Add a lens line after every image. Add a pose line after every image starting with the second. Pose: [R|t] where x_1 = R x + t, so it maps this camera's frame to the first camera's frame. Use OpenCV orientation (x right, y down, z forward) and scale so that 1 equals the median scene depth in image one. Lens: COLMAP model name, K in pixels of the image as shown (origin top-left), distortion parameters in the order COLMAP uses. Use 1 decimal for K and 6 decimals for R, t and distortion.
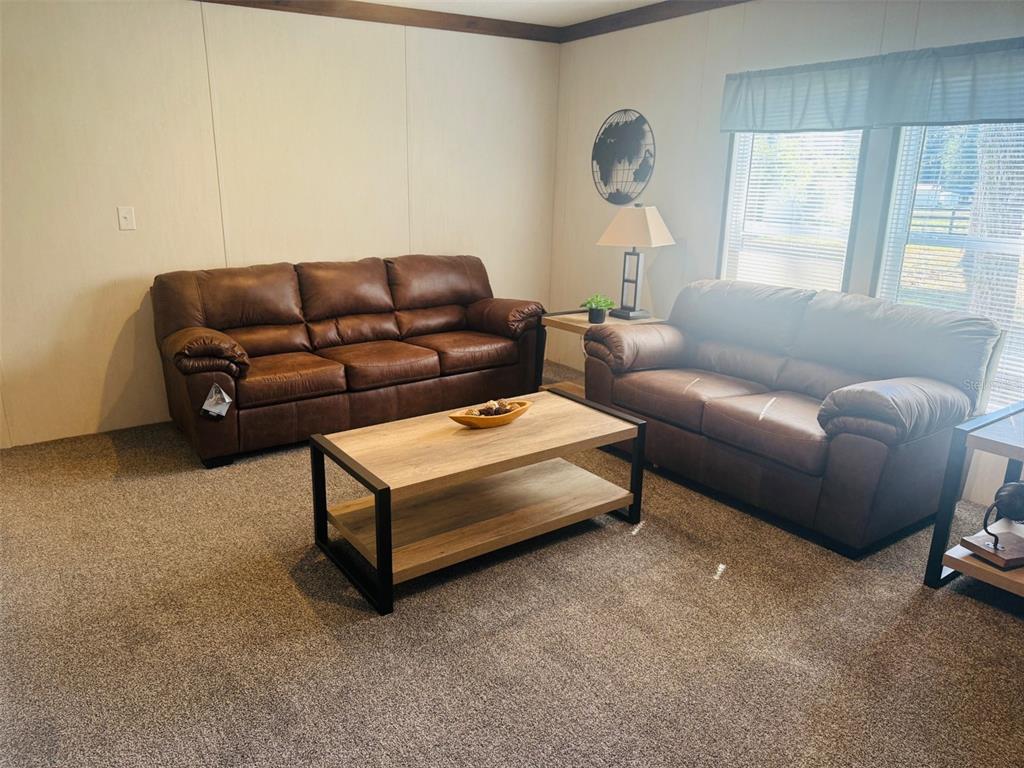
lens RADIAL K [[728.1, 0, 507.0], [0, 728.1, 384.7], [0, 0, 1]] dist [0.057058, -0.090819]
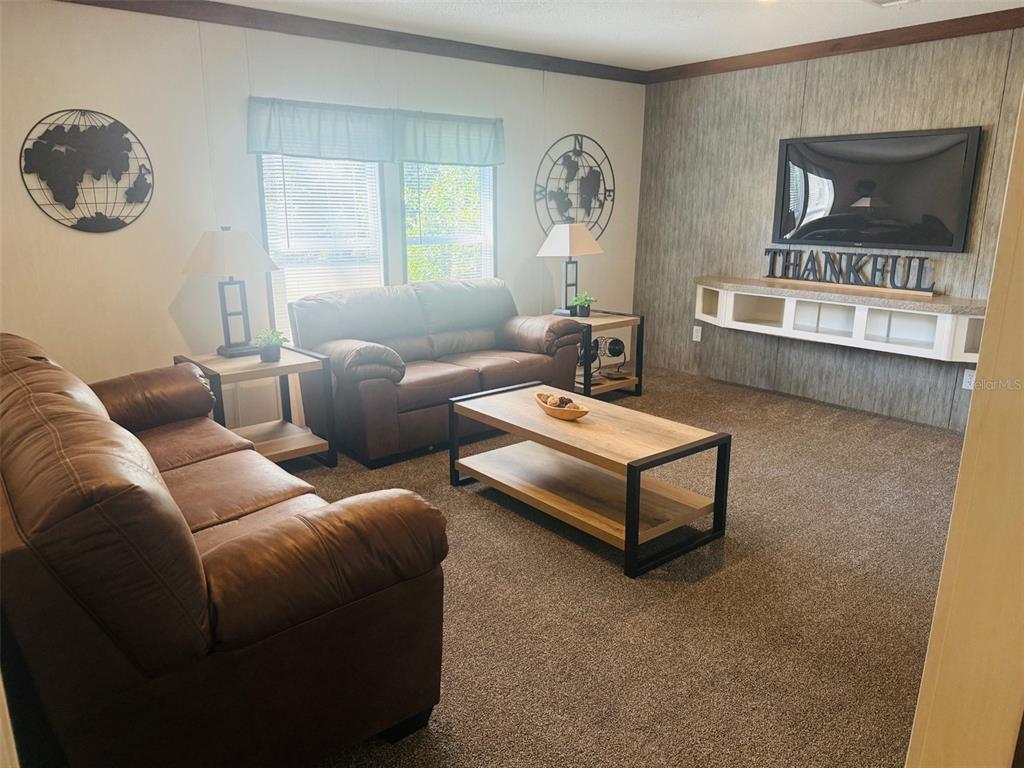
lens RADIAL K [[728.1, 0, 507.0], [0, 728.1, 384.7], [0, 0, 1]] dist [0.057058, -0.090819]
pose [[-0.059961, -0.248578, 0.966754, -0.689715], [0.274475, 0.927058, 0.255395, -0.189510], [-0.959723, 0.280663, 0.012641, 0.664975]]
